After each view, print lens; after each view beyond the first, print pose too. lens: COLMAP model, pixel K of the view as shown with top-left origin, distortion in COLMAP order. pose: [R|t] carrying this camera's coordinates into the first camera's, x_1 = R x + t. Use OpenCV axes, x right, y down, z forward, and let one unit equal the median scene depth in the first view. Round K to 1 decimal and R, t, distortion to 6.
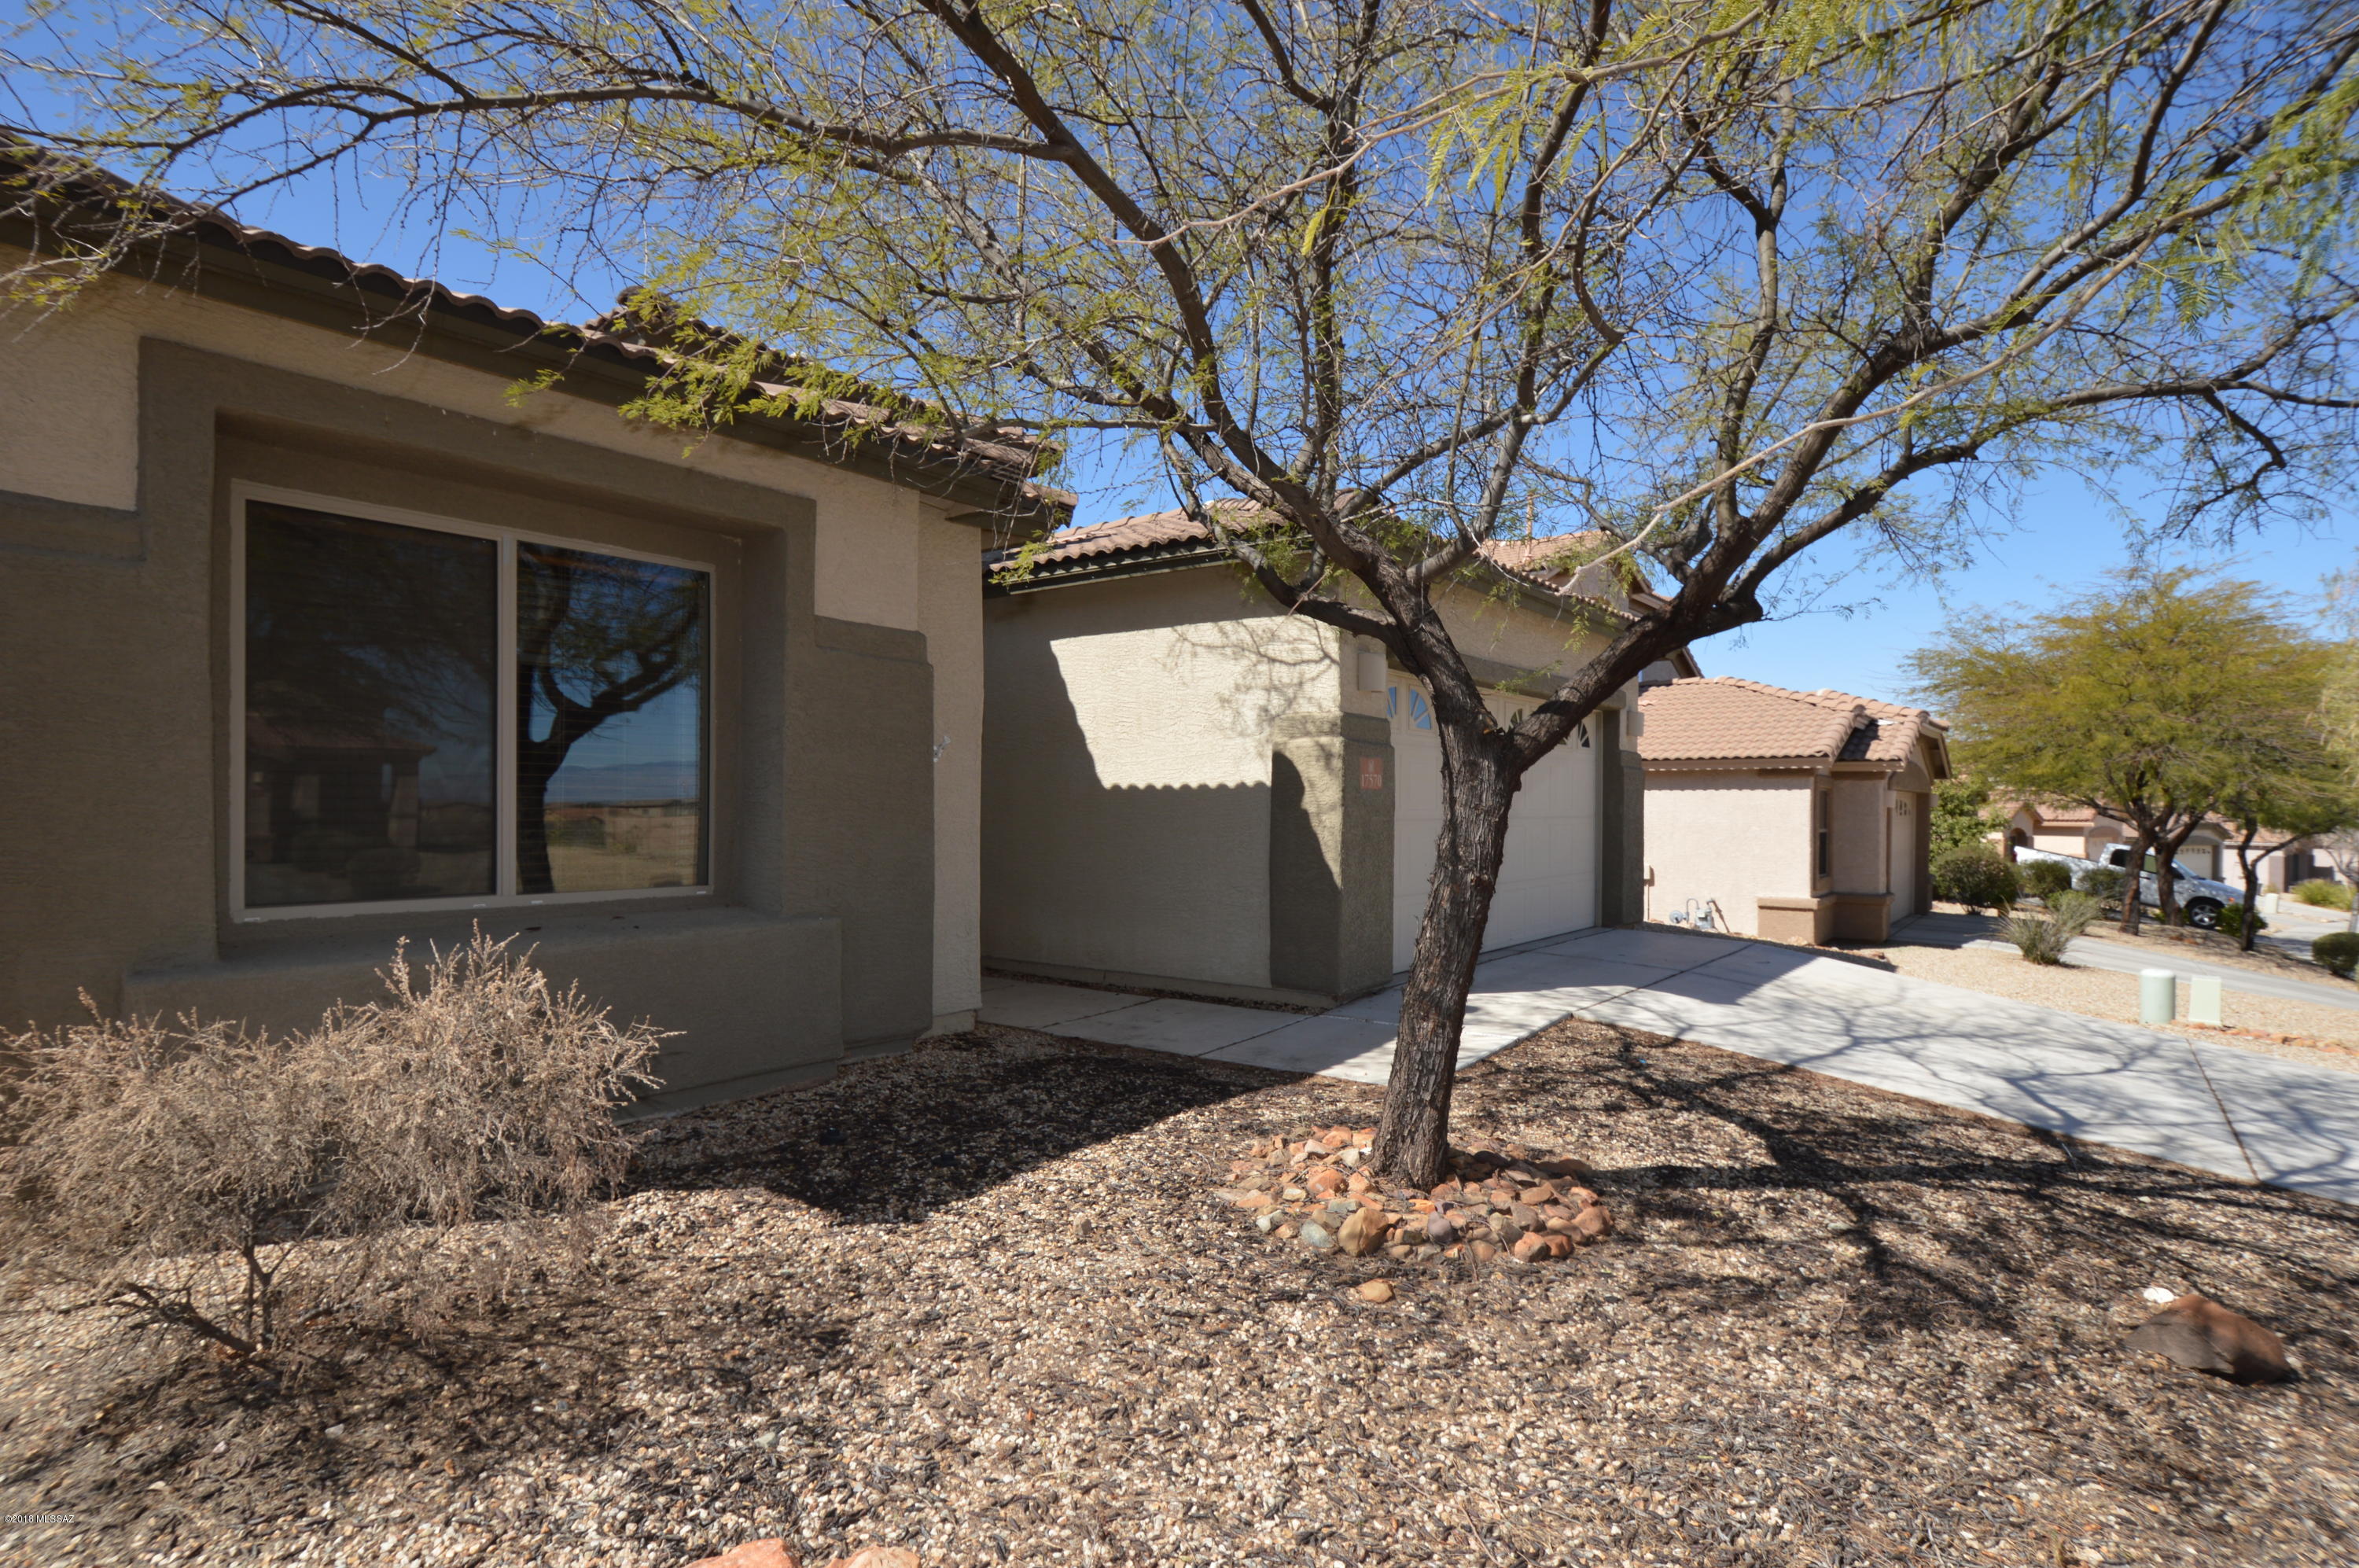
lens RADIAL K [[1223.4, 0, 1162.9], [0, 1223.4, 806.0], [0, 0, 1]] dist [-0.000814, -0.001141]
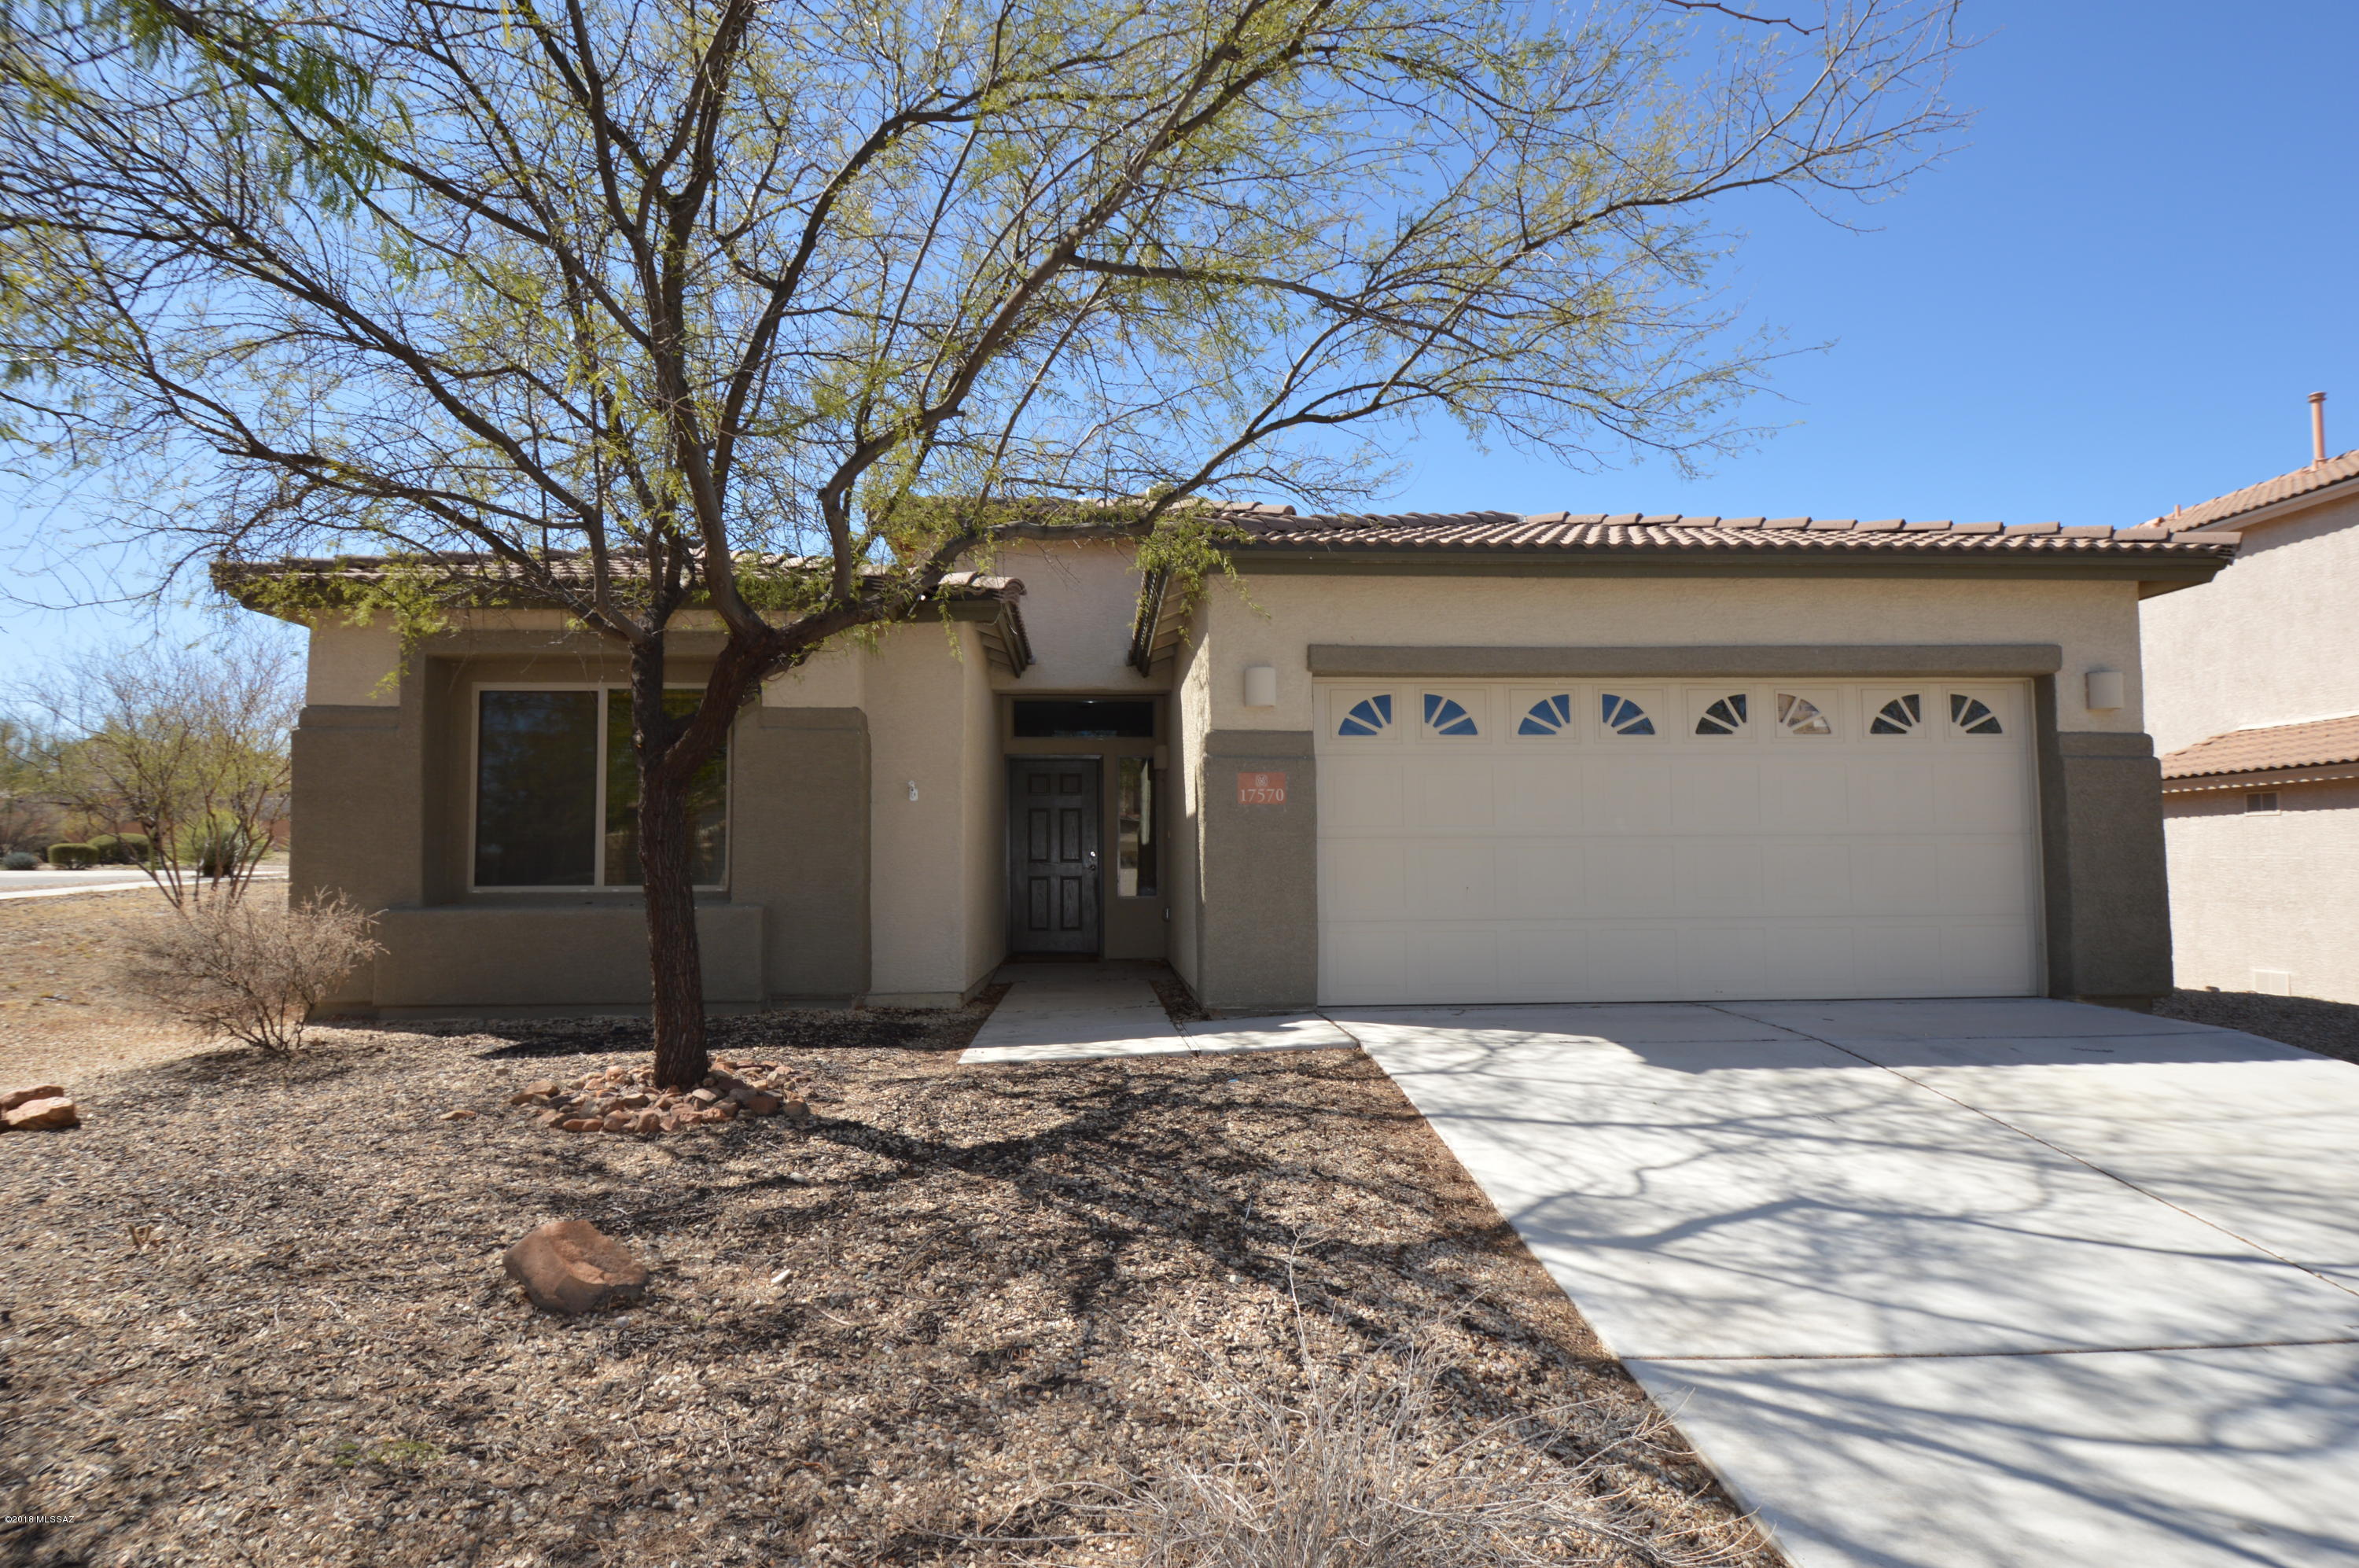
lens RADIAL K [[1205.3, 0, 1156.3], [0, 1205.3, 788.2], [0, 0, 1]] dist [-0.001174, -0.000108]
pose [[0.646076, -0.068387, -0.760203, 0.861373], [0.009113, 0.996598, -0.081907, 0.053647], [0.763219, 0.045990, 0.644501, 0.301868]]
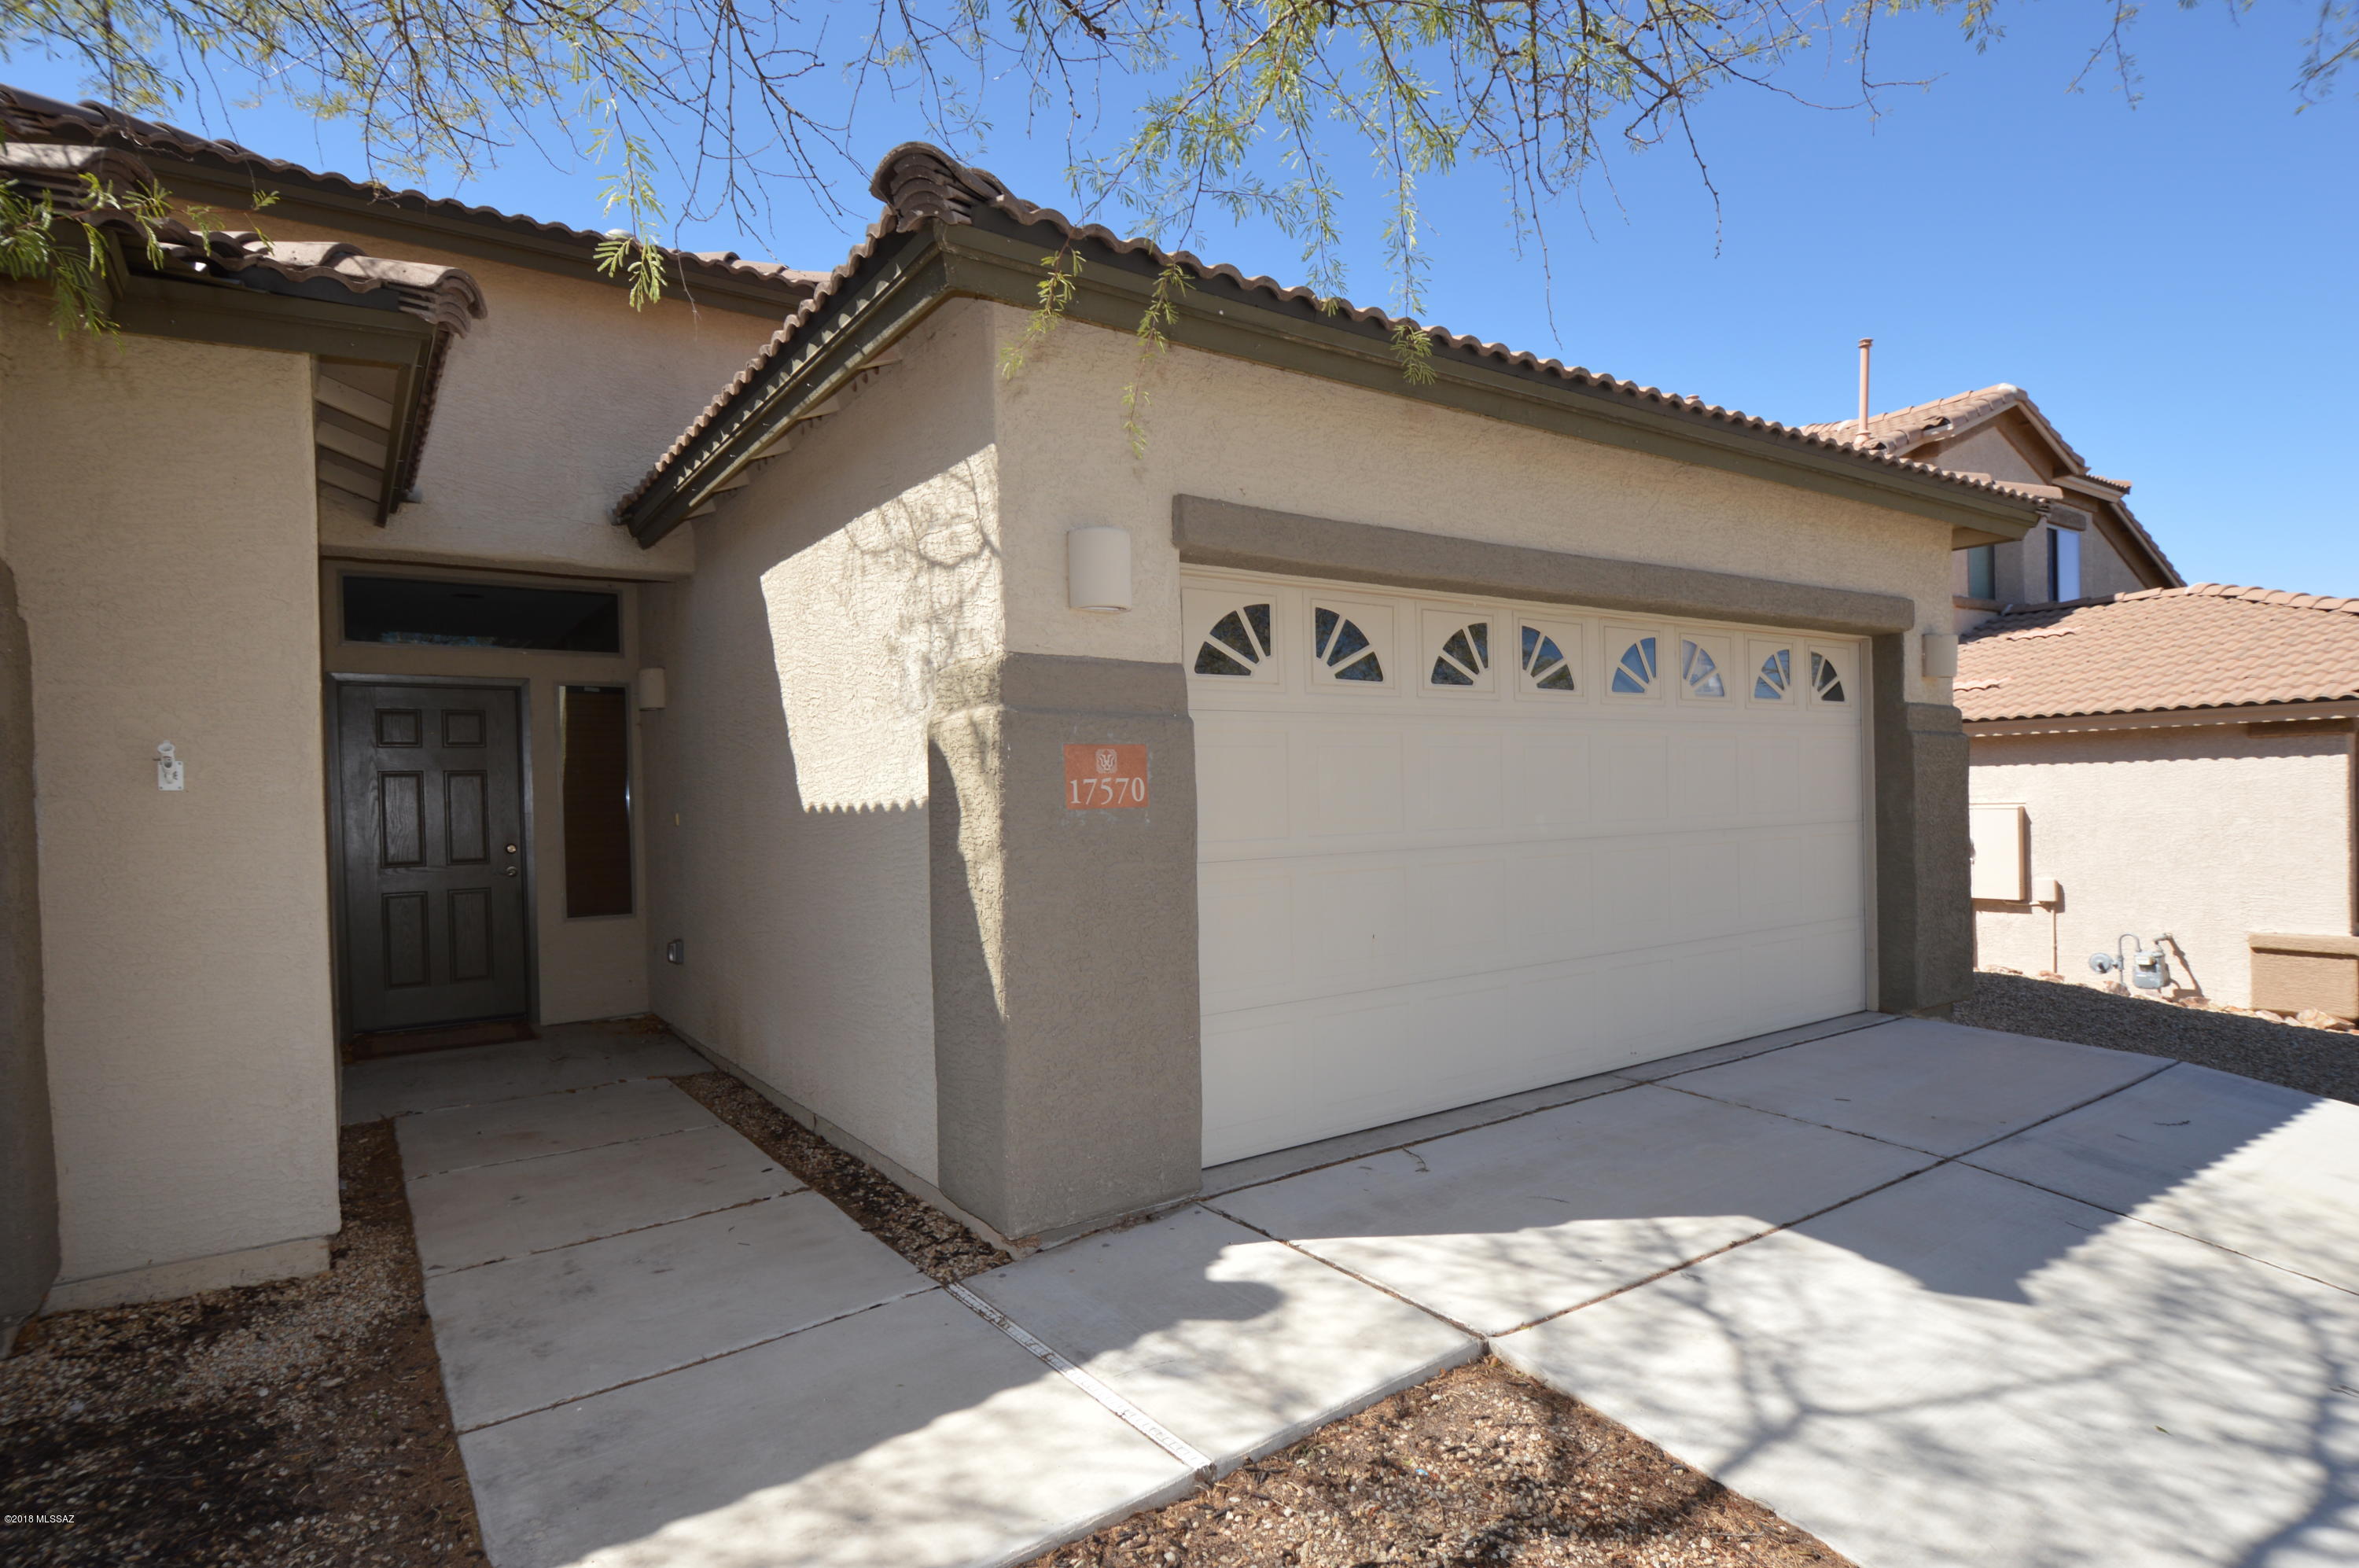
lens RADIAL K [[1223.4, 0, 1162.9], [0, 1223.4, 806.0], [0, 0, 1]] dist [-0.000814, -0.001141]
pose [[0.949963, -0.024892, -0.311369, 0.342576], [0.028245, 0.999581, 0.006264, -0.017187], [0.311082, -0.014745, 0.950269, 0.539035]]
